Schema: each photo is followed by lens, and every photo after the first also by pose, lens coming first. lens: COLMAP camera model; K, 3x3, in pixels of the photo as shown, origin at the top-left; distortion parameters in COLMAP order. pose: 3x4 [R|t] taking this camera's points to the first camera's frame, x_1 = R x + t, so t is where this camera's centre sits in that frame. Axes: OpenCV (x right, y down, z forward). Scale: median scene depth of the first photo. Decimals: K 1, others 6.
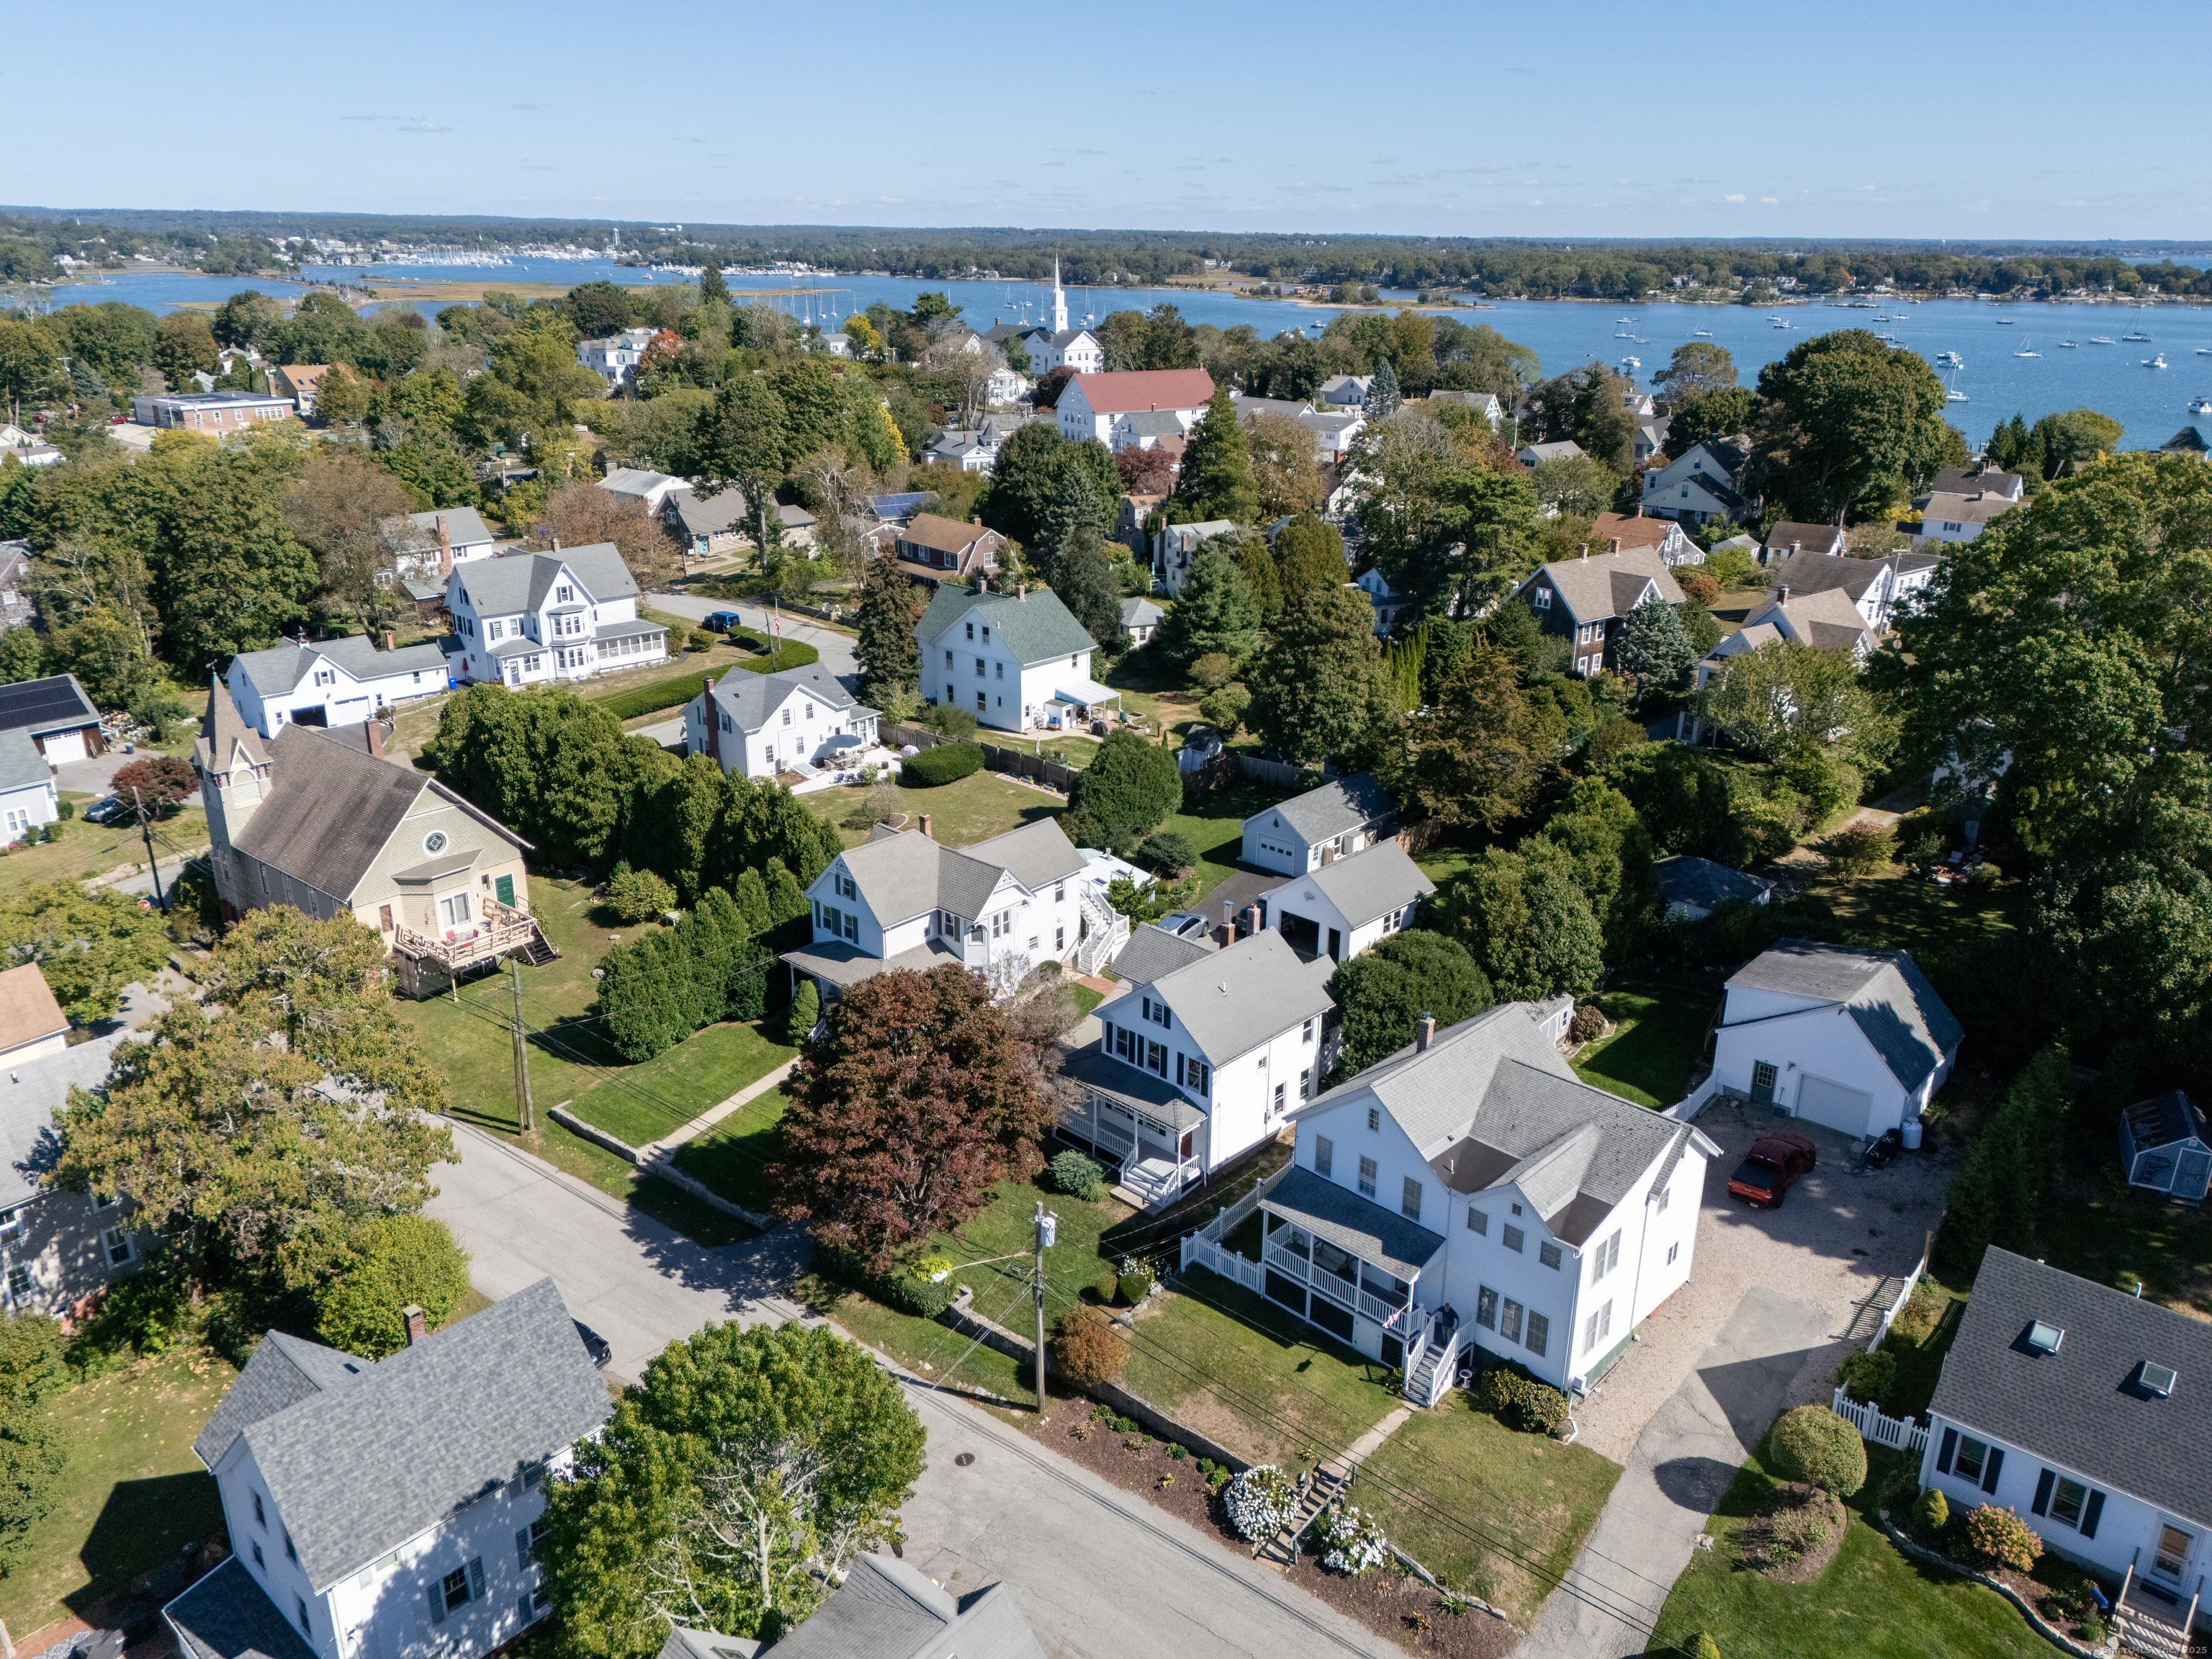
lens RADIAL K [[1621.5, 0, 1103.9], [0, 1621.5, 816.7], [0, 0, 1]] dist [0.053892, -0.009302]
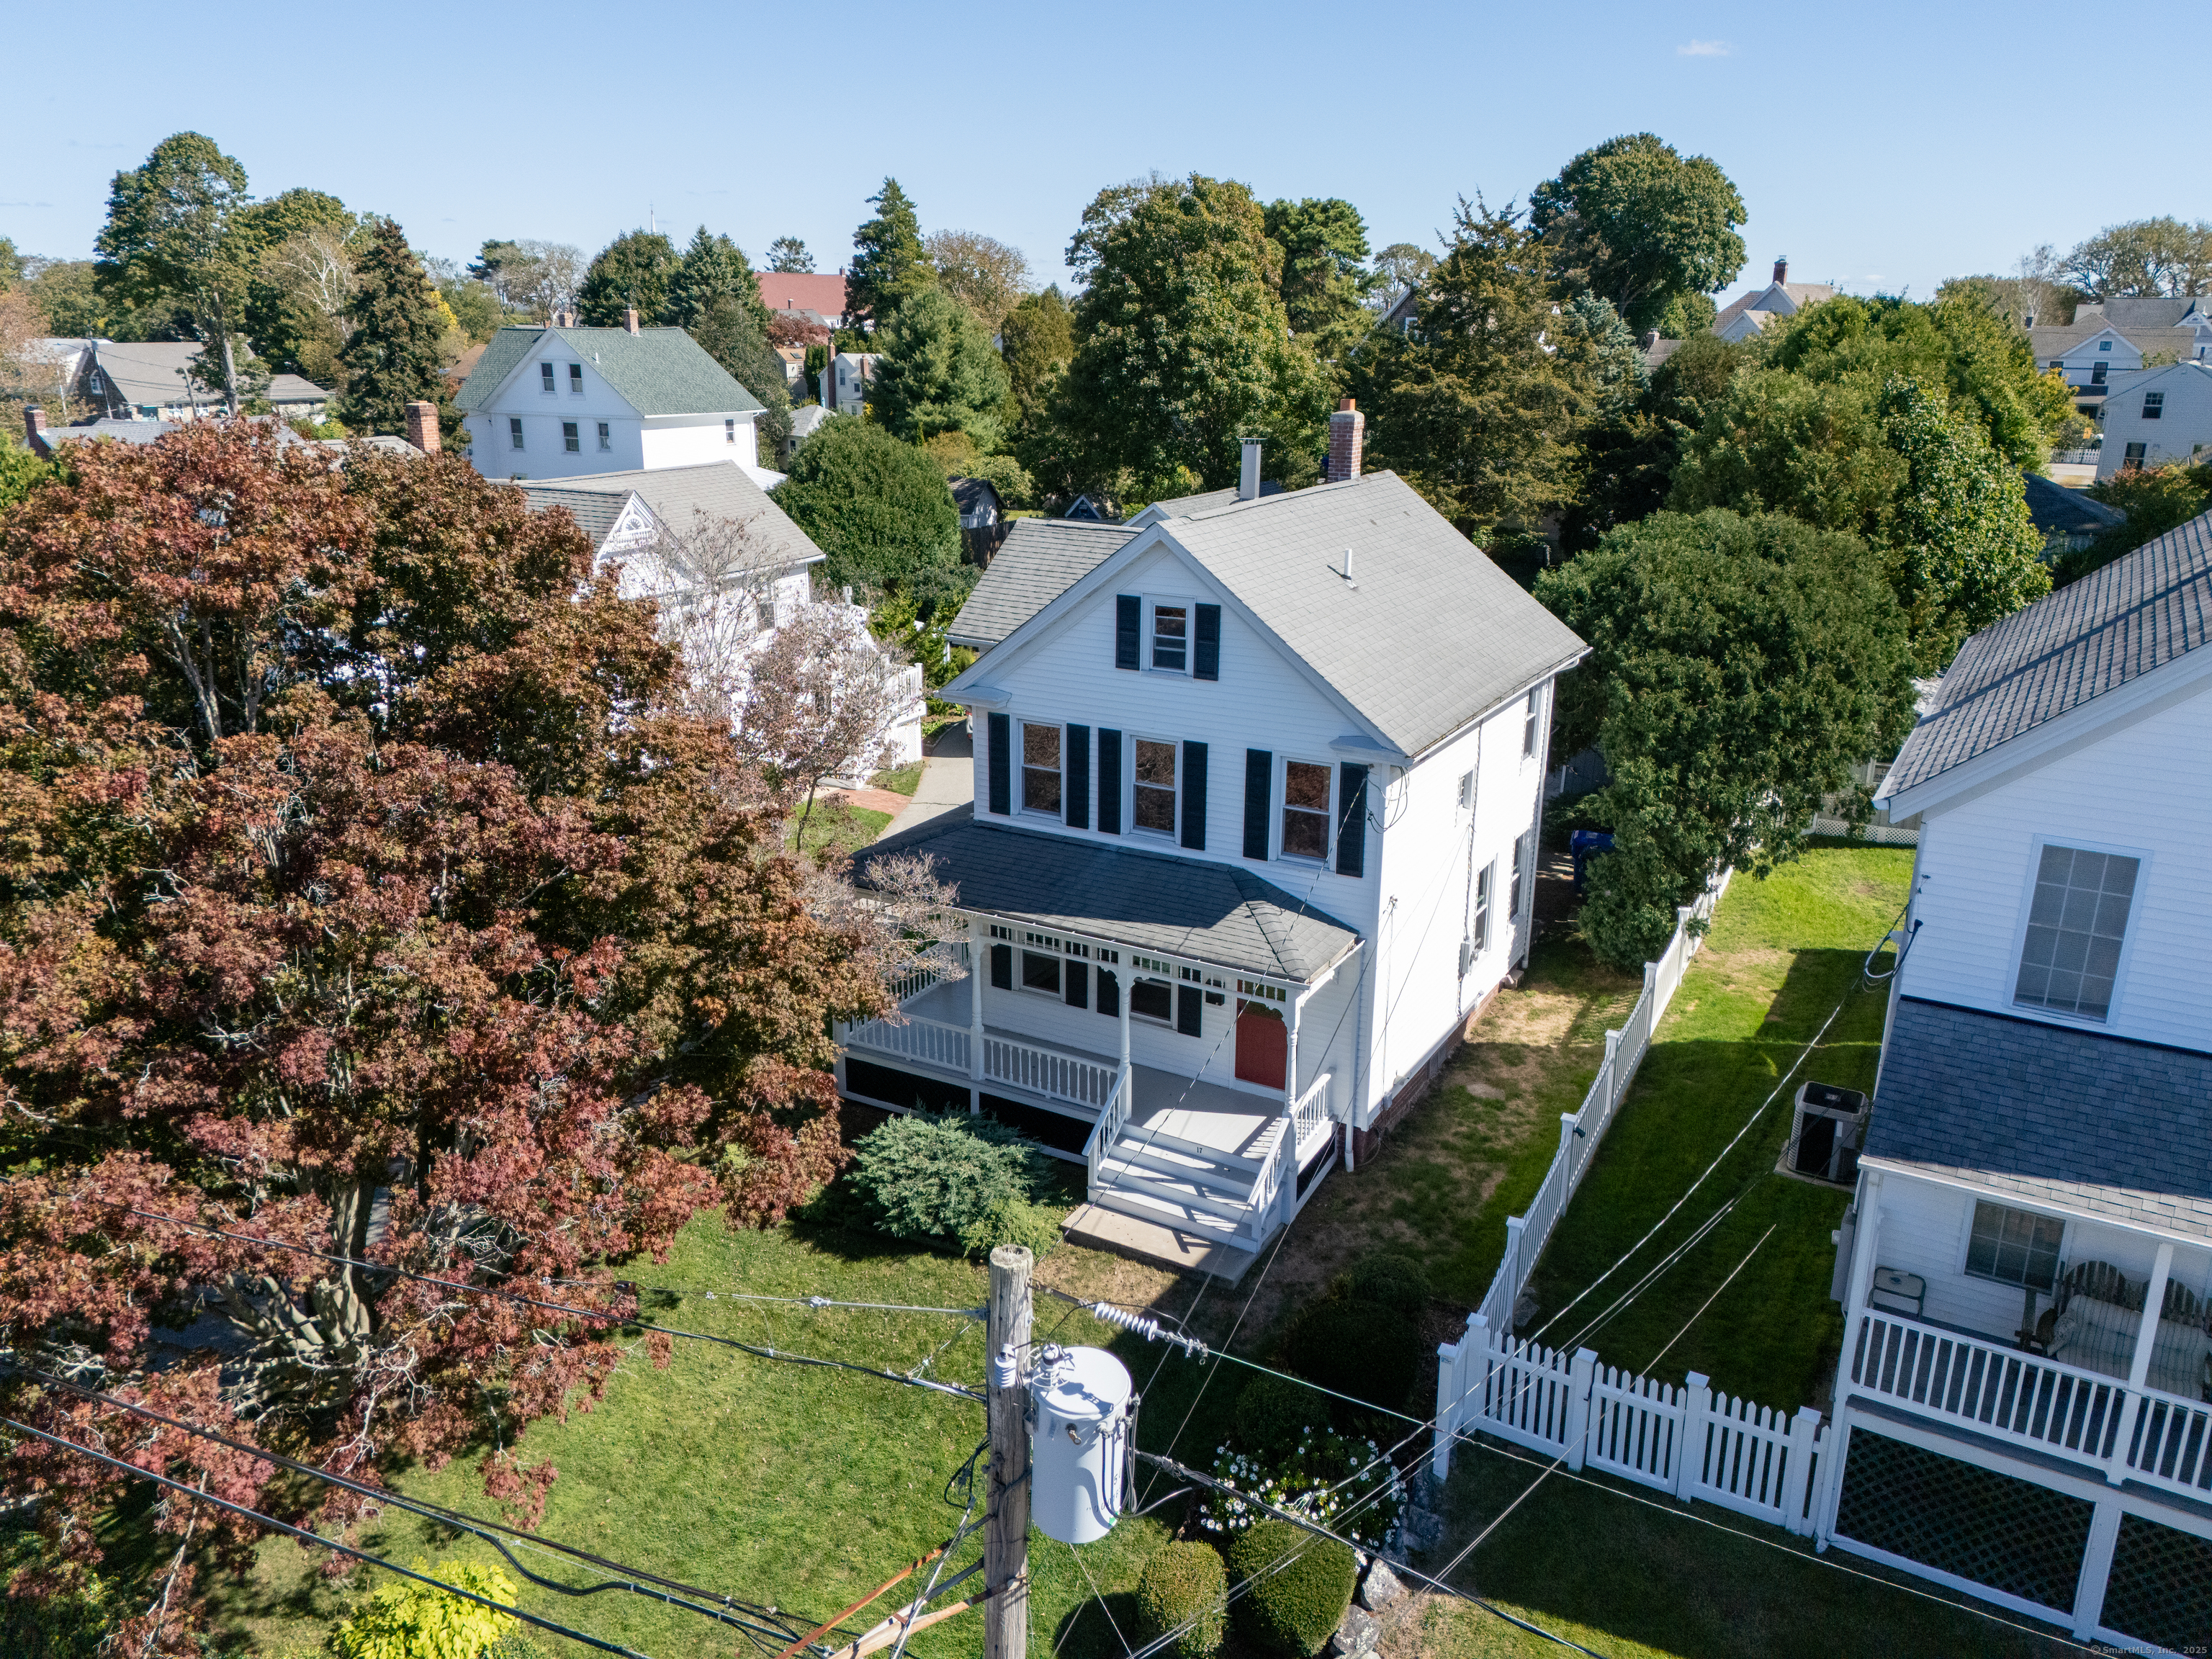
lens RADIAL K [[1621.5, 0, 1115.2], [0, 1621.5, 843.2], [0, 0, 1]] dist [0.053892, -0.009302]
pose [[0.972107, -0.074046, 0.222541, -0.048622], [0.080390, 0.996571, -0.019575, 0.162226], [-0.220328, 0.036919, 0.974727, 0.683173]]
